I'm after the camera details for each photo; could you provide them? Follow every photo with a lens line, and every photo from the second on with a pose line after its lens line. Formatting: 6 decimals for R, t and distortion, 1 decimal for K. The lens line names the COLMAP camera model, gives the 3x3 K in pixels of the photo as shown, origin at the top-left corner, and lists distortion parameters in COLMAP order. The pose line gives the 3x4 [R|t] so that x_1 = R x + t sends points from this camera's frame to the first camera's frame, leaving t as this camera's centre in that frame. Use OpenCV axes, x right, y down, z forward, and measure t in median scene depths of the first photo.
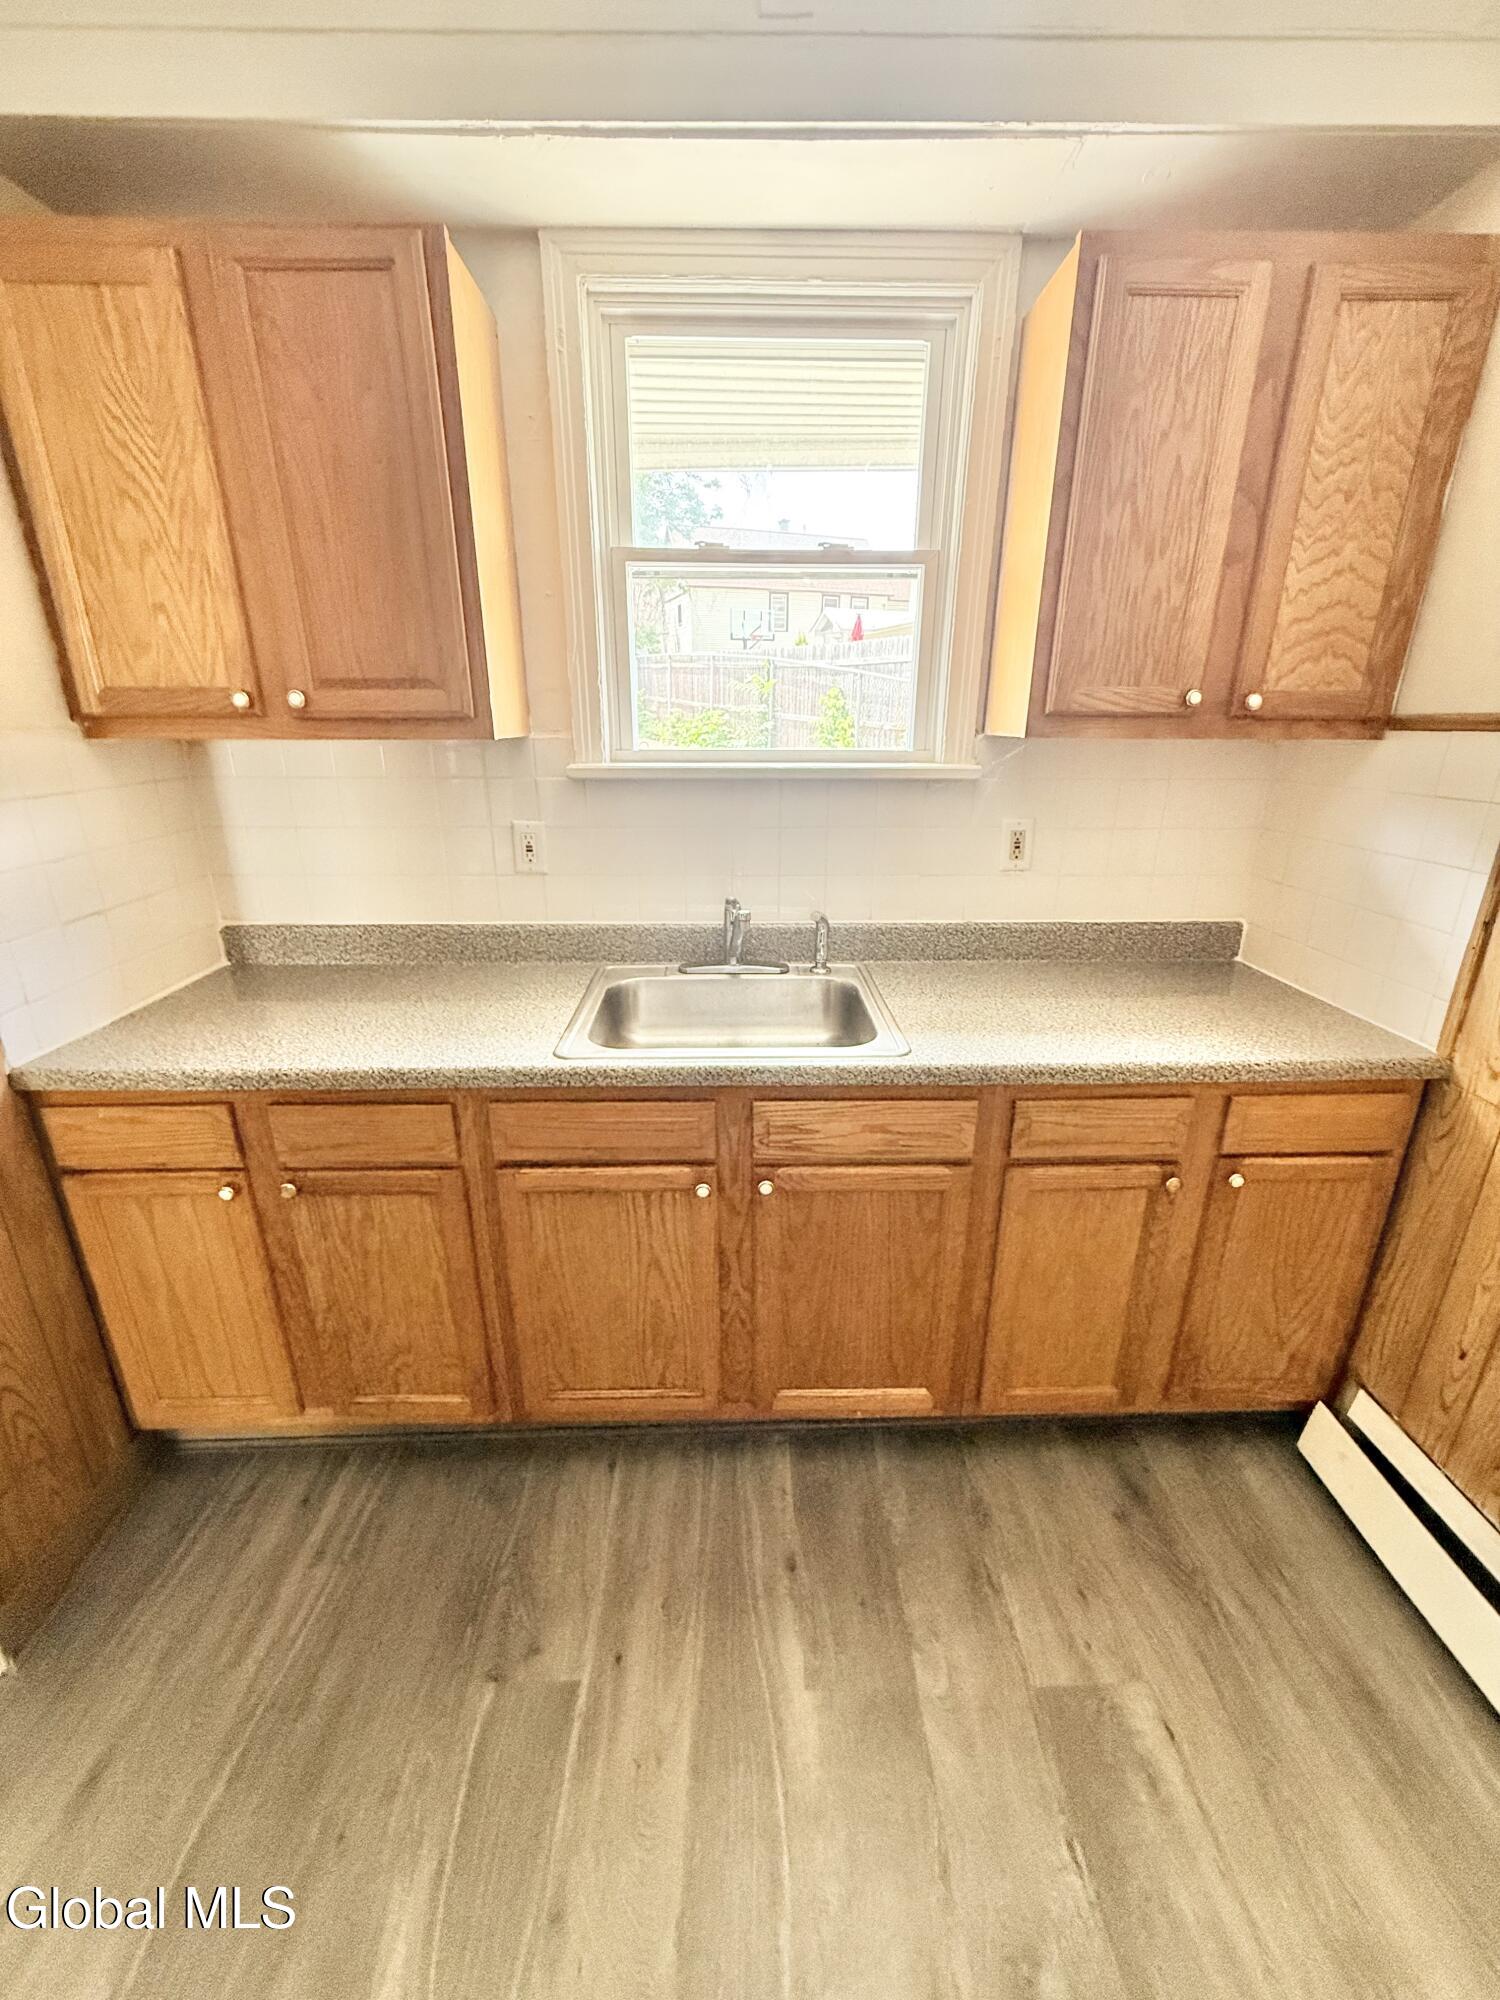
lens RADIAL K [[800.7, 0, 748.6], [0, 800.7, 992.6], [0, 0, 1]] dist [0.003822, -0.000565]
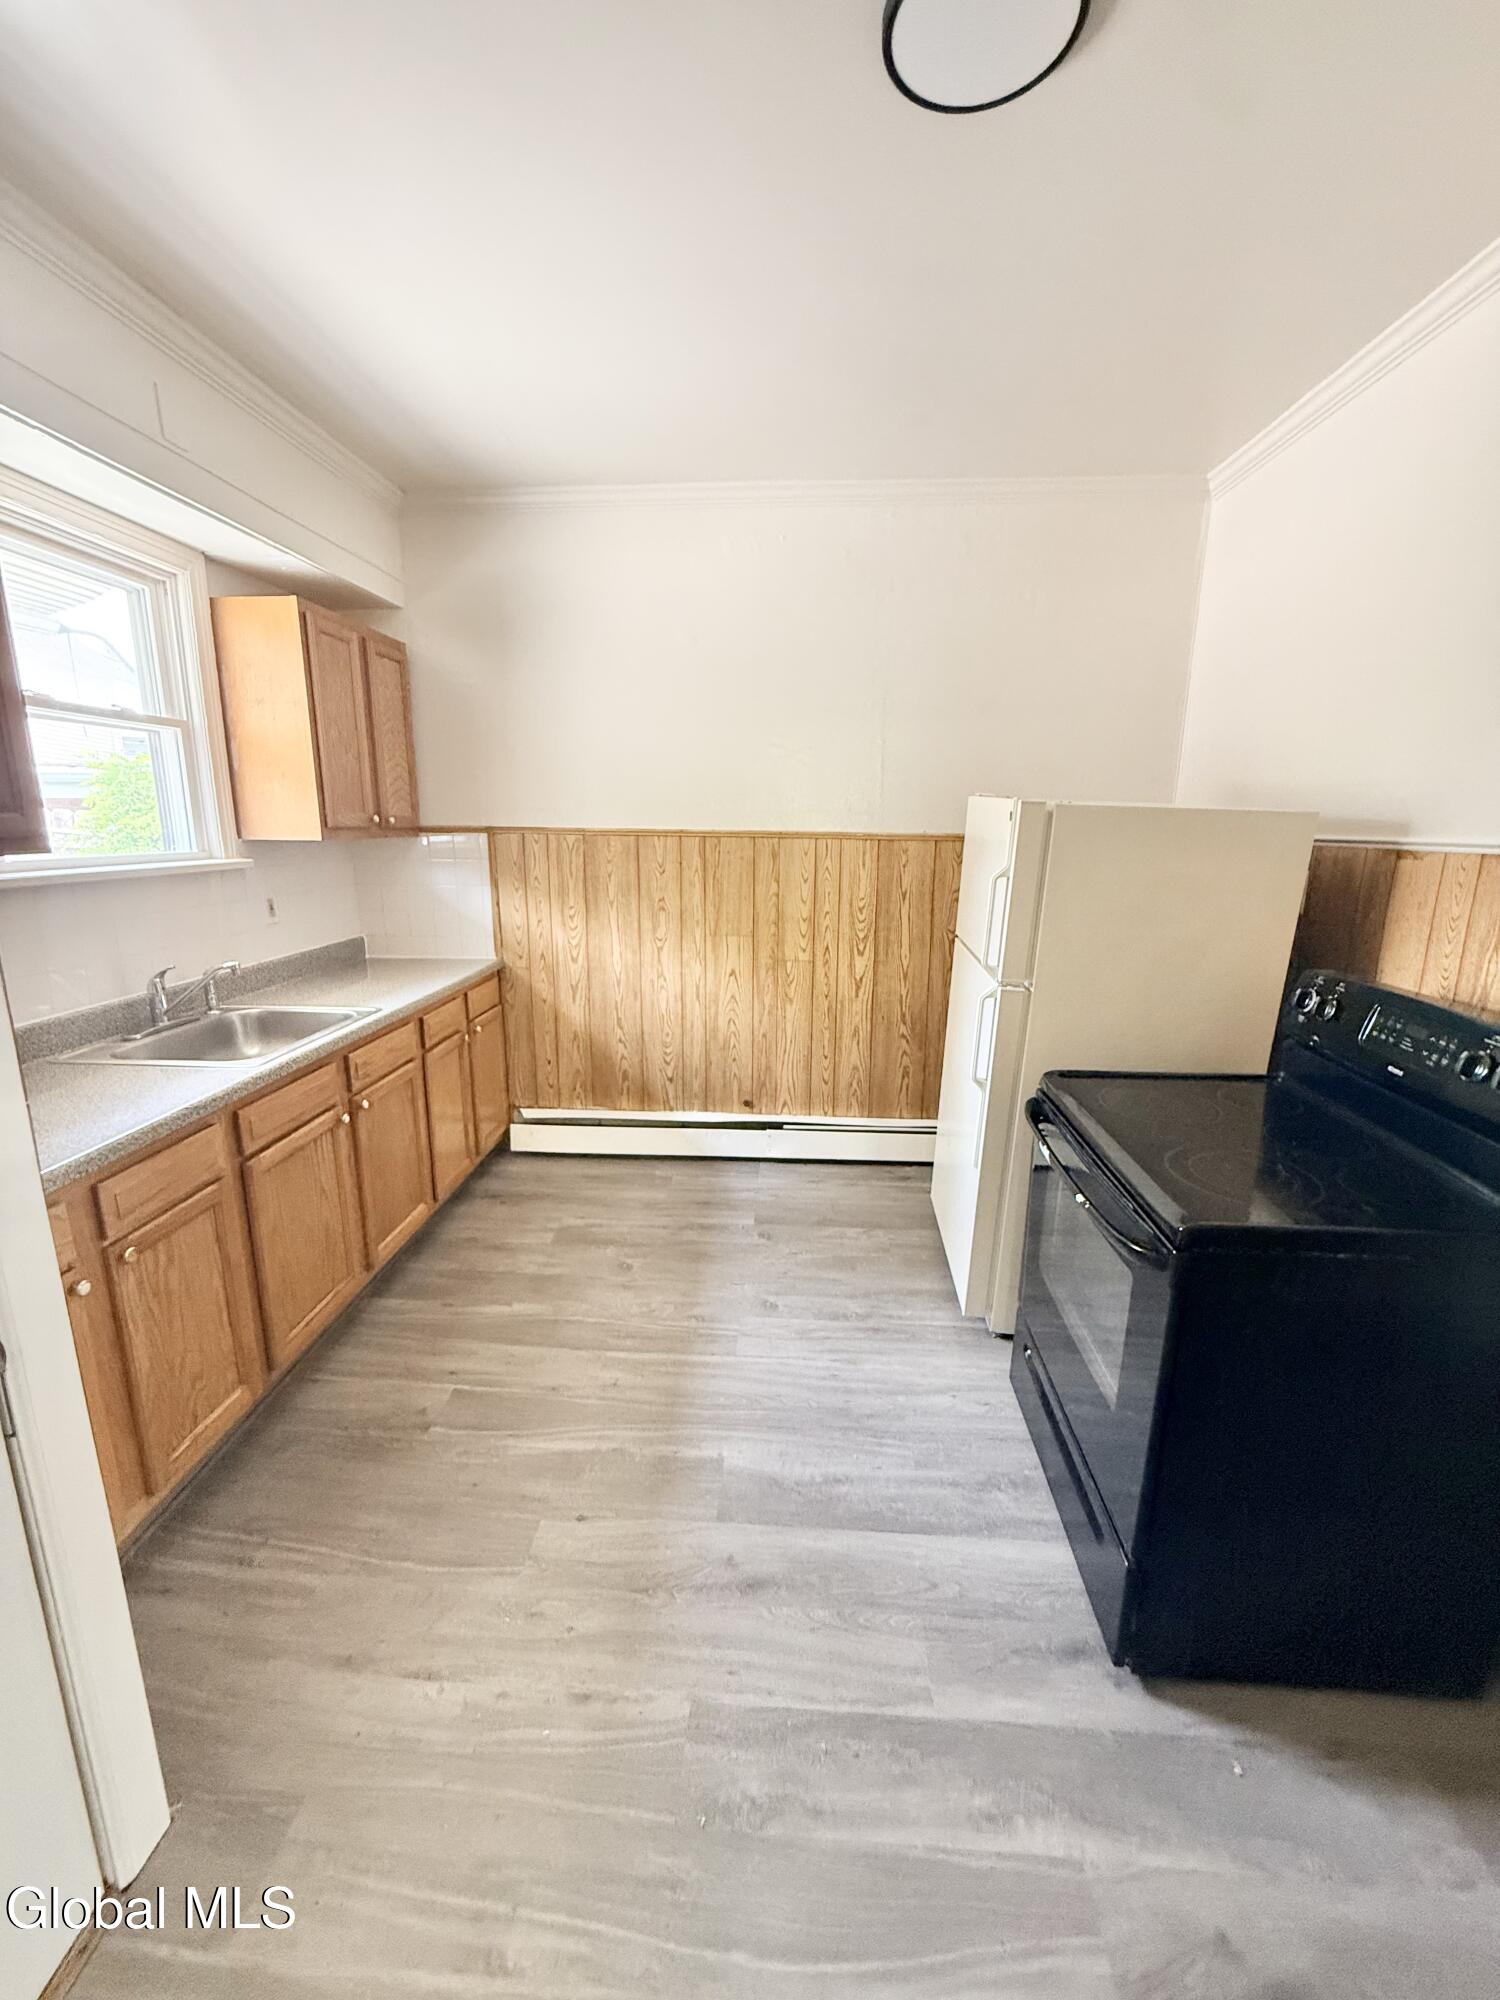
lens RADIAL K [[800.7, 0, 750.4], [0, 800.7, 1003.5], [0, 0, 1]] dist [0.003822, -0.000565]
pose [[0.086605, -0.225678, 0.970345, -1.423554], [0.320244, 0.928617, 0.187391, -0.007820], [-0.943368, 0.294518, 0.152694, -0.072184]]
